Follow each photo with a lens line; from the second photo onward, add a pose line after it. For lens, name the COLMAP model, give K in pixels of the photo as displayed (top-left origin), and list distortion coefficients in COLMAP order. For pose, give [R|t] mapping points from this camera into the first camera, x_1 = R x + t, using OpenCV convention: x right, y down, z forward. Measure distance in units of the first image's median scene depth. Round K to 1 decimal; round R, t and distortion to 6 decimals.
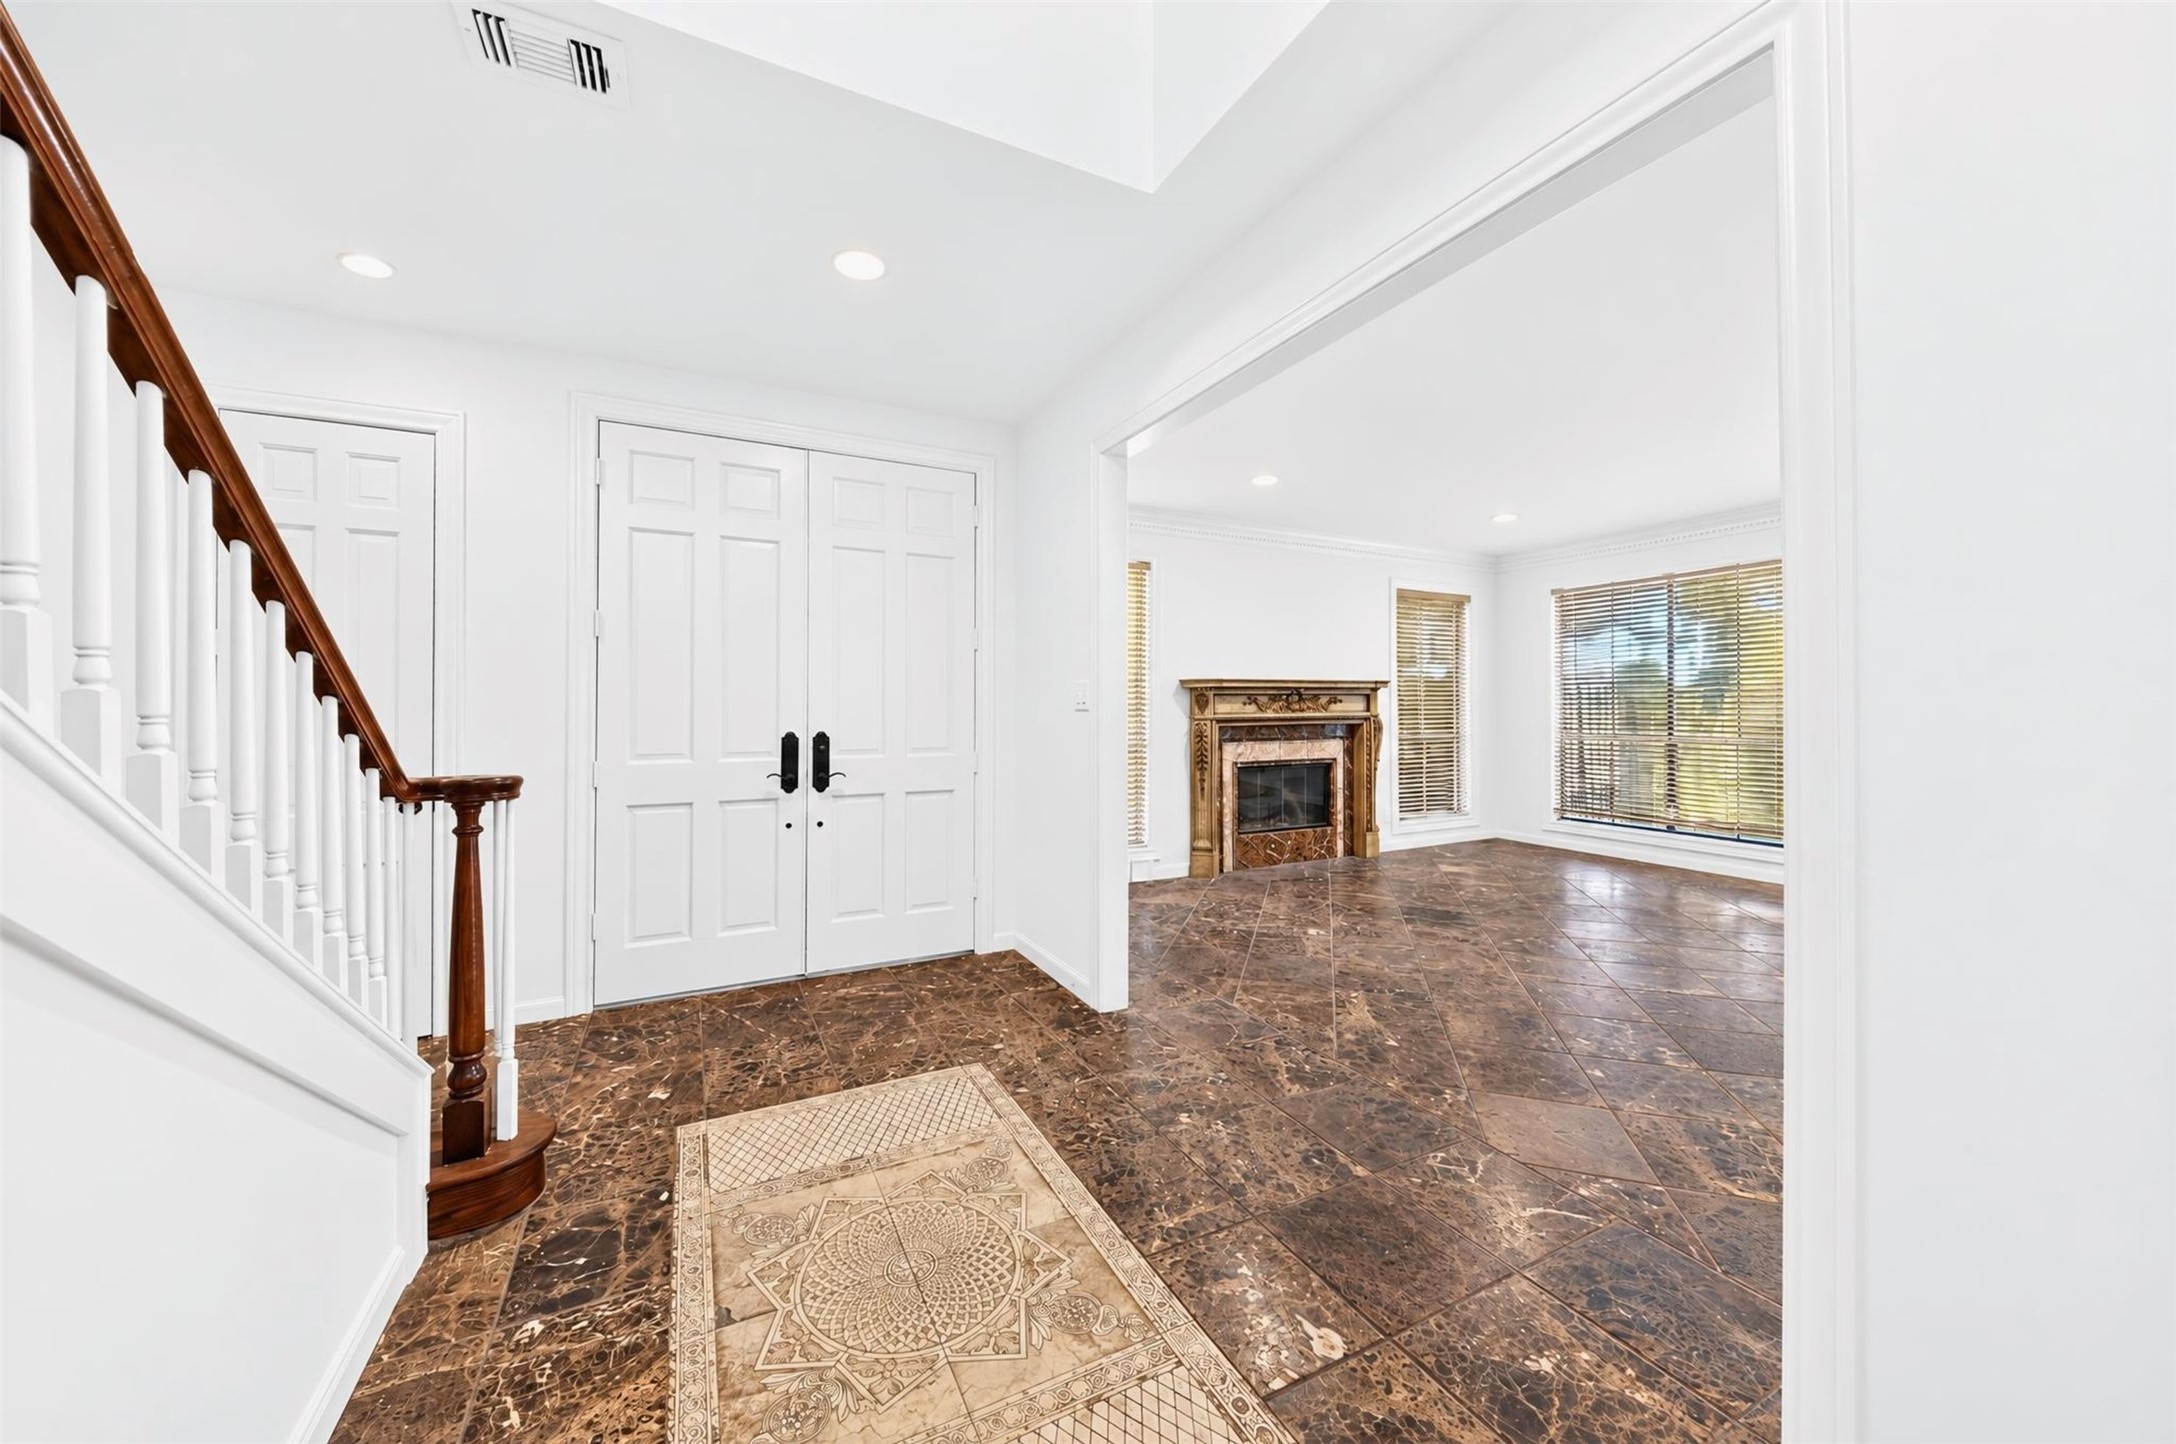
lens RADIAL K [[756.8, 0, 1085.3], [0, 756.8, 708.2], [0, 0, 1]] dist [0.000542, -0.000285]
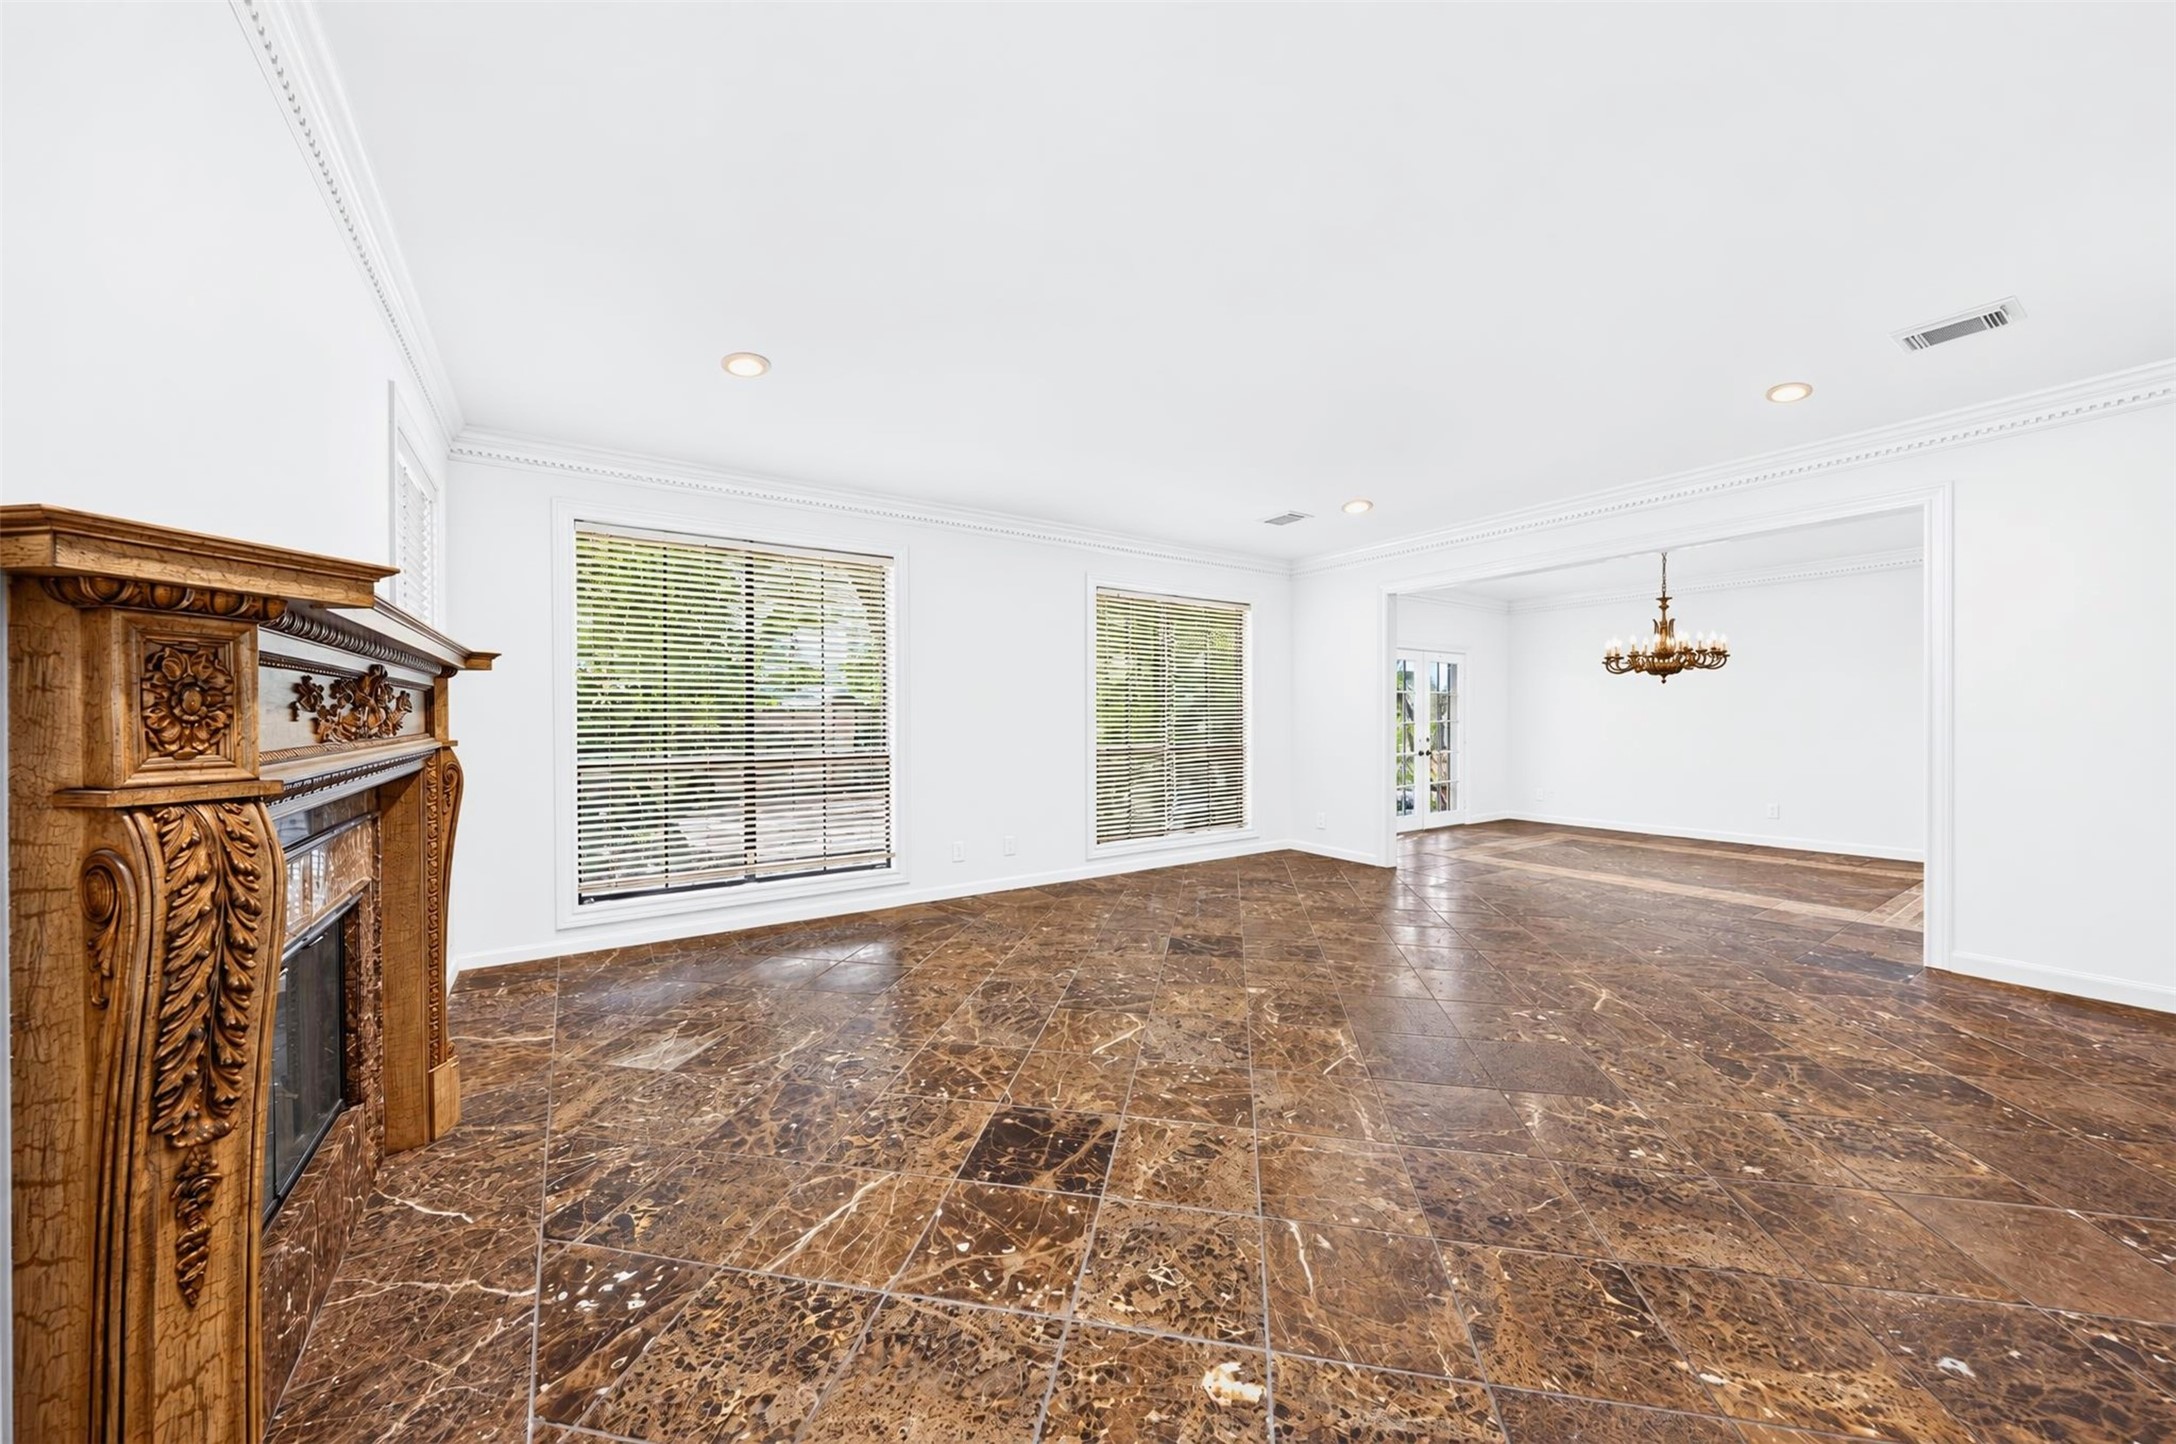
lens RADIAL K [[756.8, 0, 1086.4], [0, 756.8, 713.5], [0, 0, 1]] dist [0.000542, -0.000285]
pose [[-0.109551, 0.003218, 0.993976, -0.039305], [0.004323, 0.999987, -0.002761, -0.006789], [-0.993972, 0.003994, -0.109563, 1.392806]]
